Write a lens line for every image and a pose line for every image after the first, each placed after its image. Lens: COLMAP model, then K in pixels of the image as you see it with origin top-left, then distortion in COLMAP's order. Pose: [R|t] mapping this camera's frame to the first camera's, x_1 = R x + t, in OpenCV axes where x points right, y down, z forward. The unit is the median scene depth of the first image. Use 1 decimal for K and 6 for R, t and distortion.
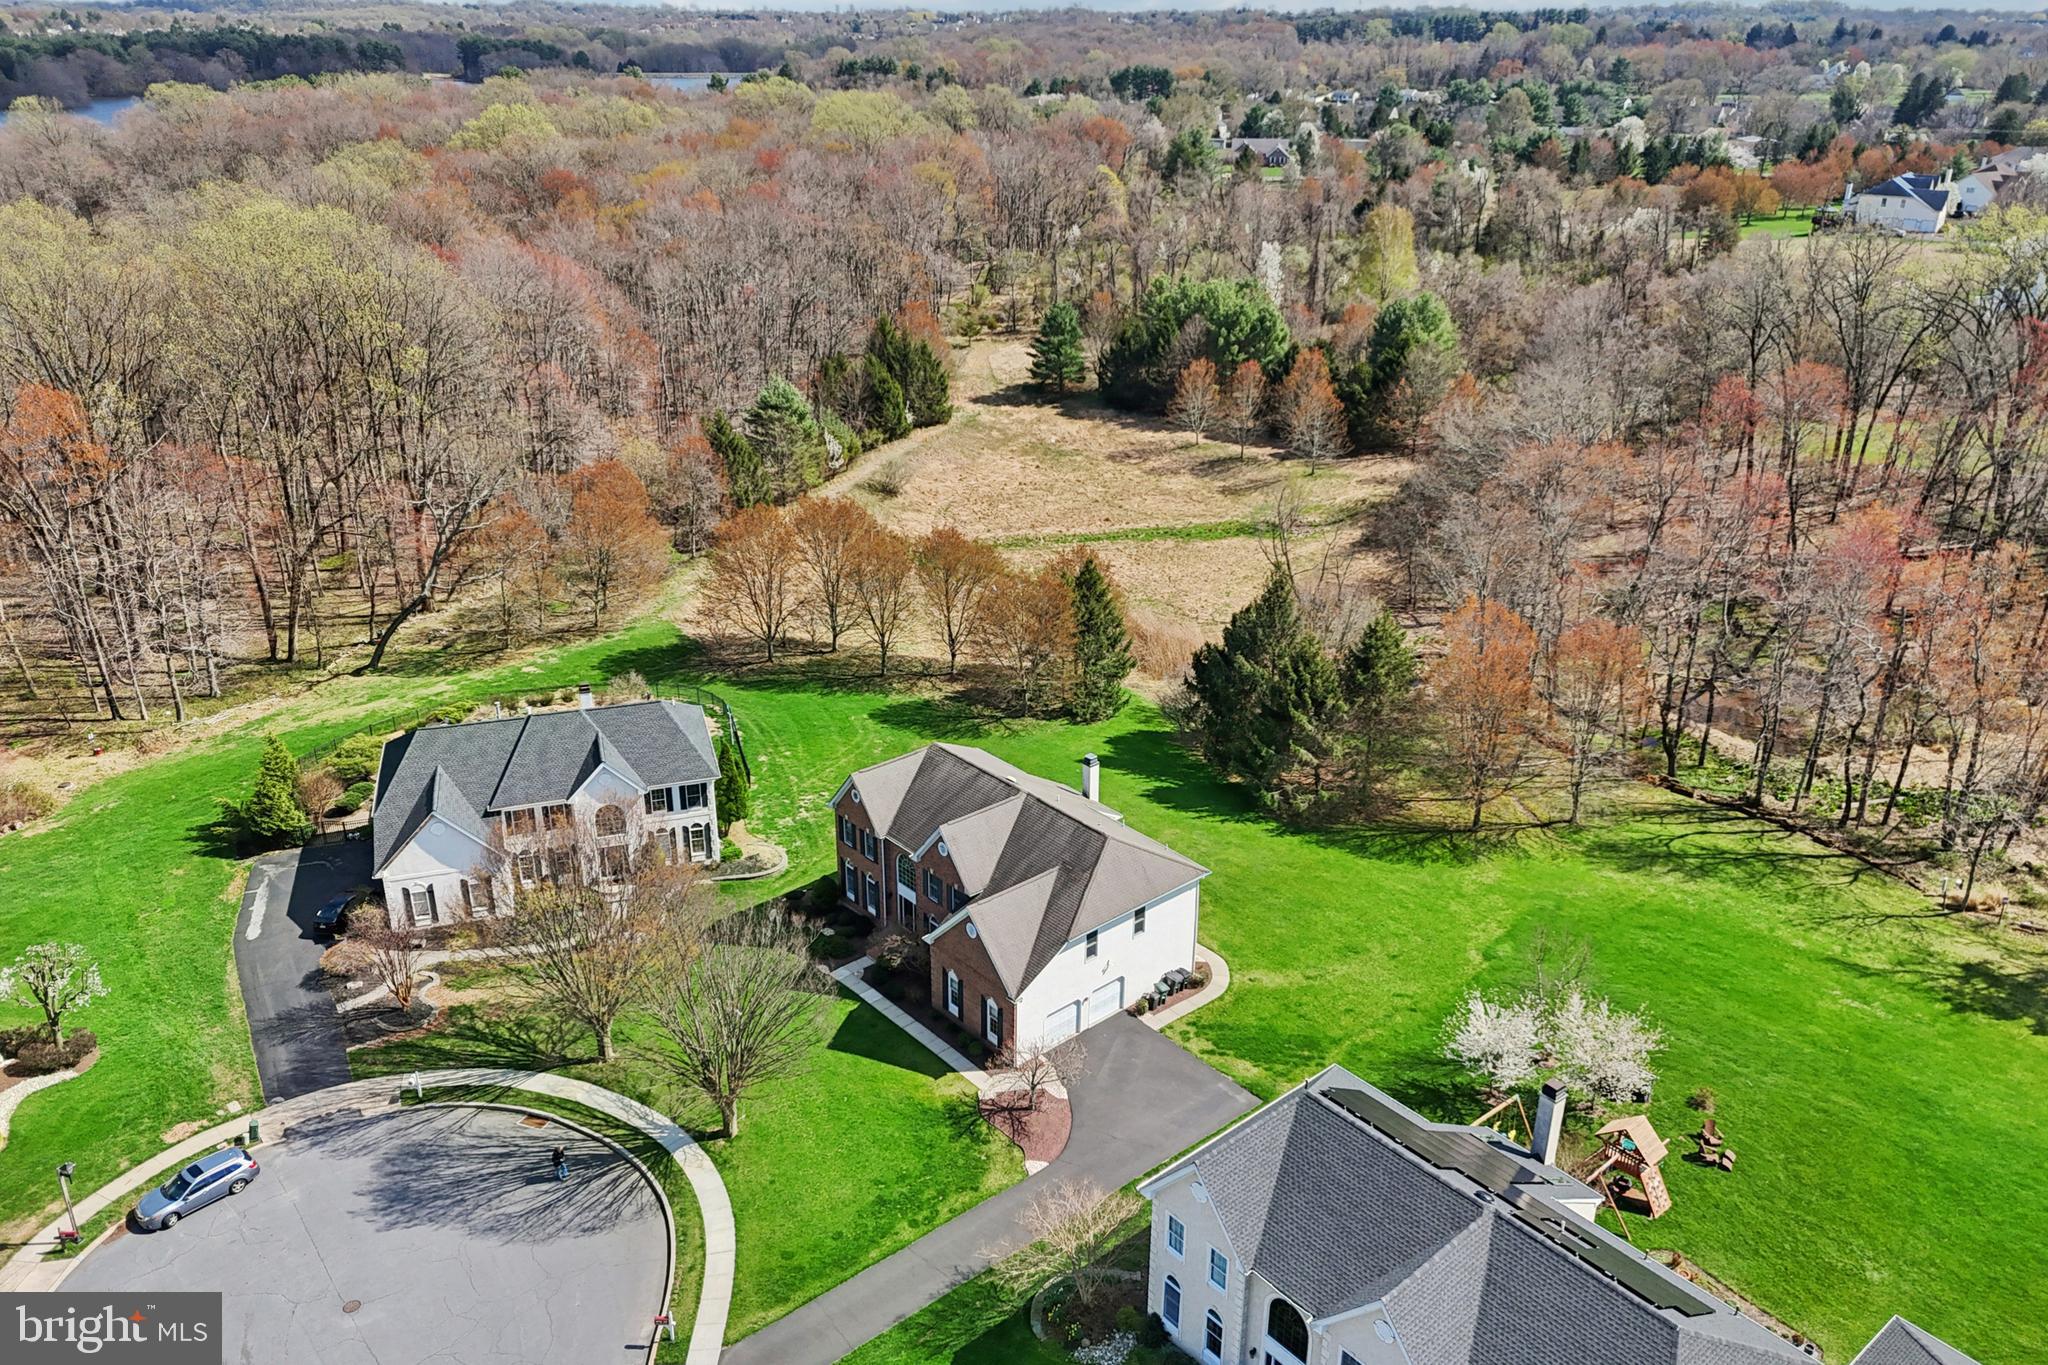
lens RADIAL K [[1521.3, 0, 1027.9], [0, 1521.3, 678.8], [0, 0, 1]] dist [0.078950, -0.067086]
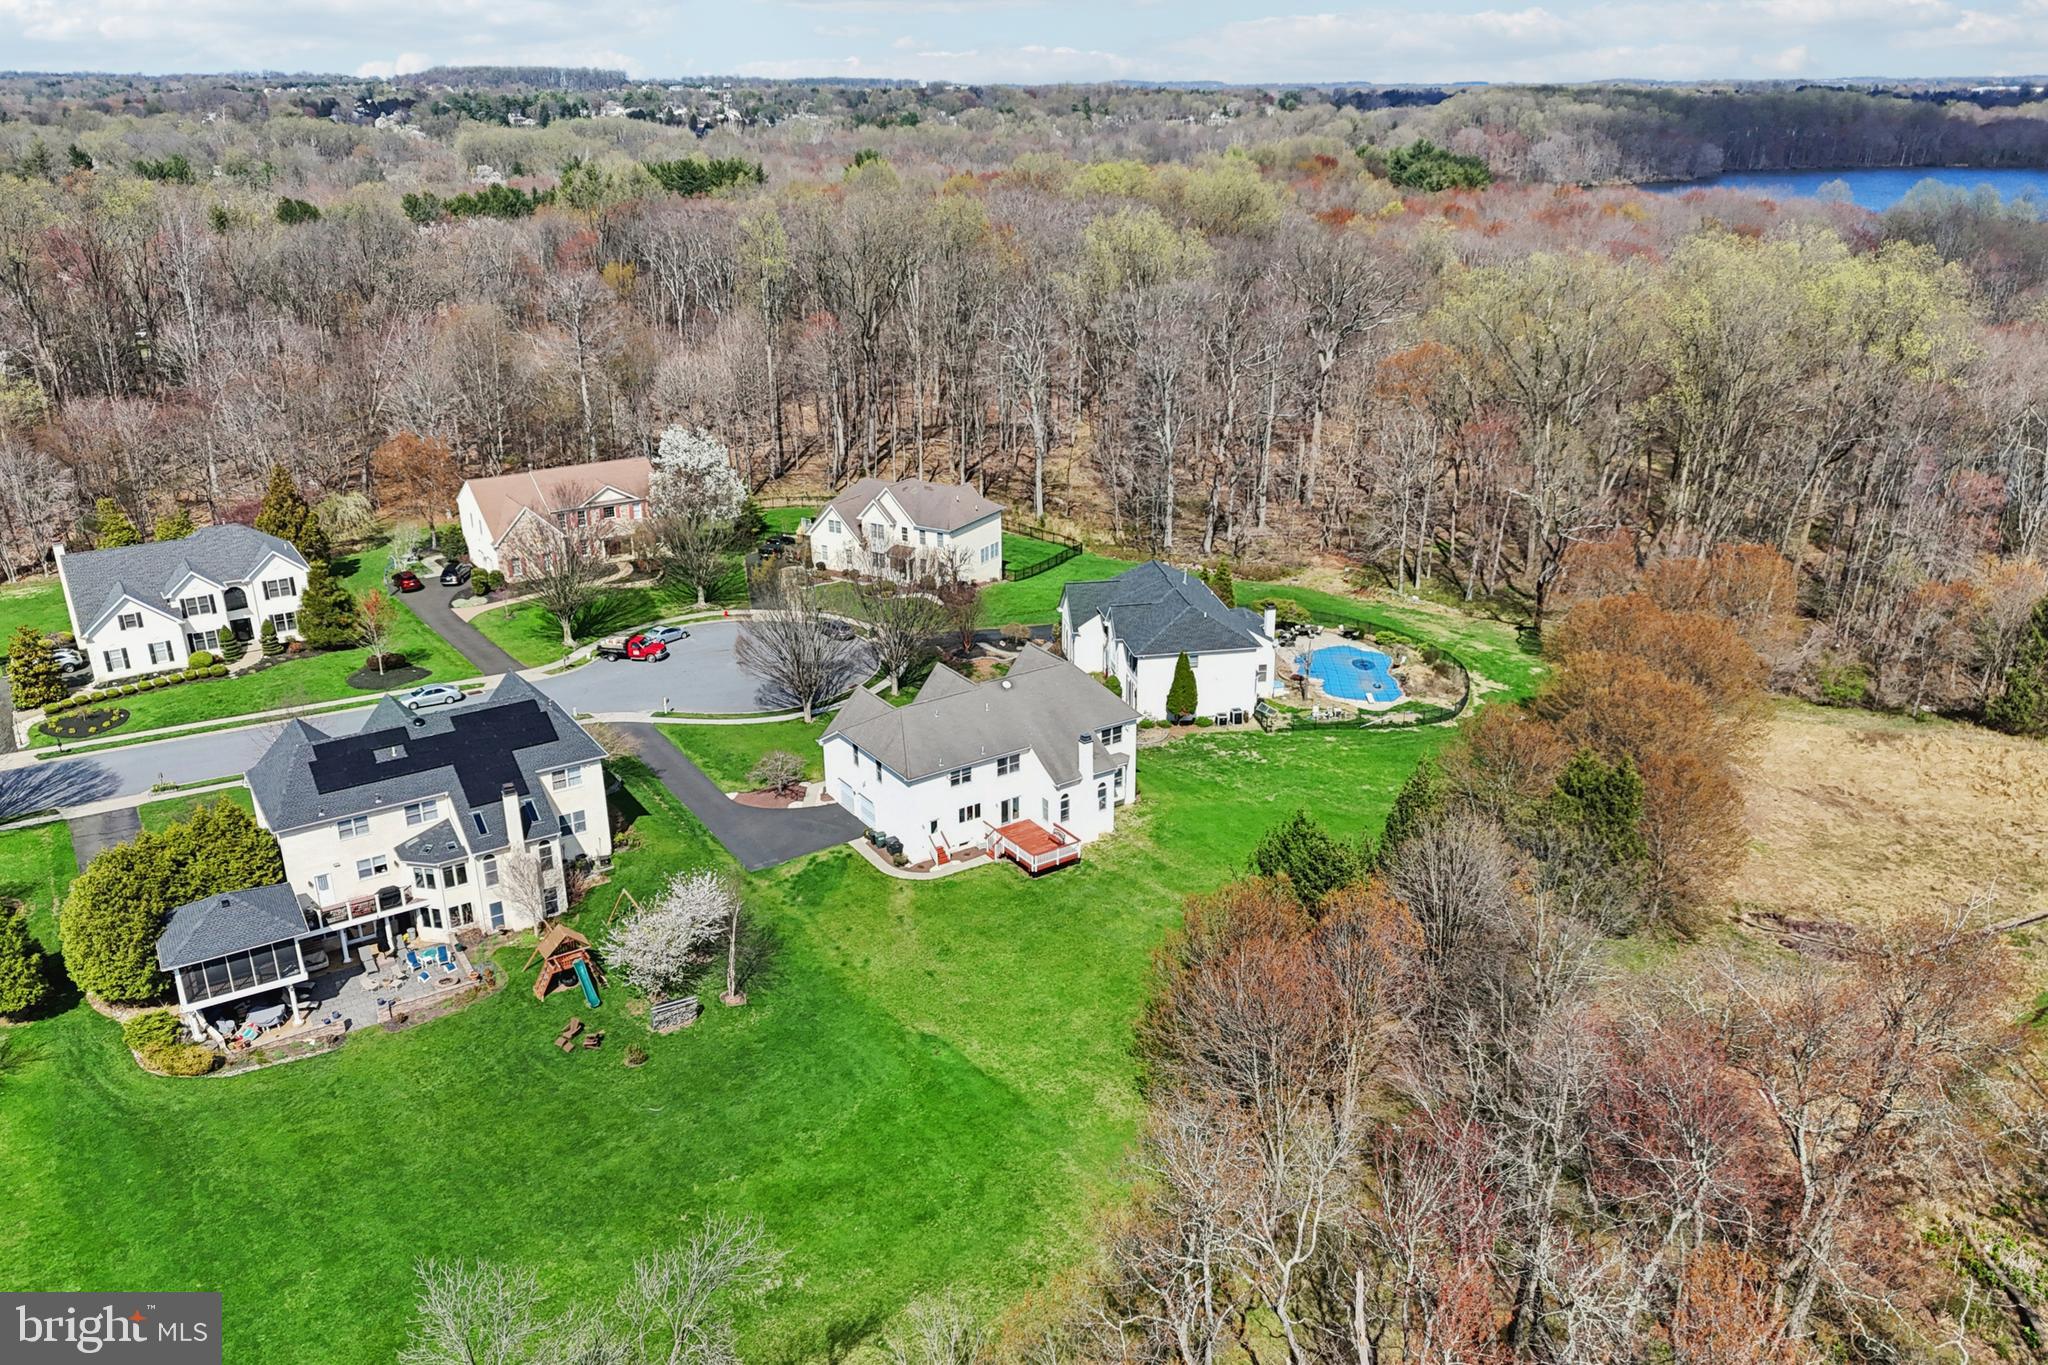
lens RADIAL K [[1525.8, 0, 1022.1], [0, 1525.8, 679.5], [0, 0, 1]] dist [0.109386, -0.119919]
pose [[-0.129626, 0.352652, -0.926733, 1.110465], [-0.388004, 0.842053, 0.374701, -0.399779], [0.912497, 0.408146, 0.027679, 0.923079]]
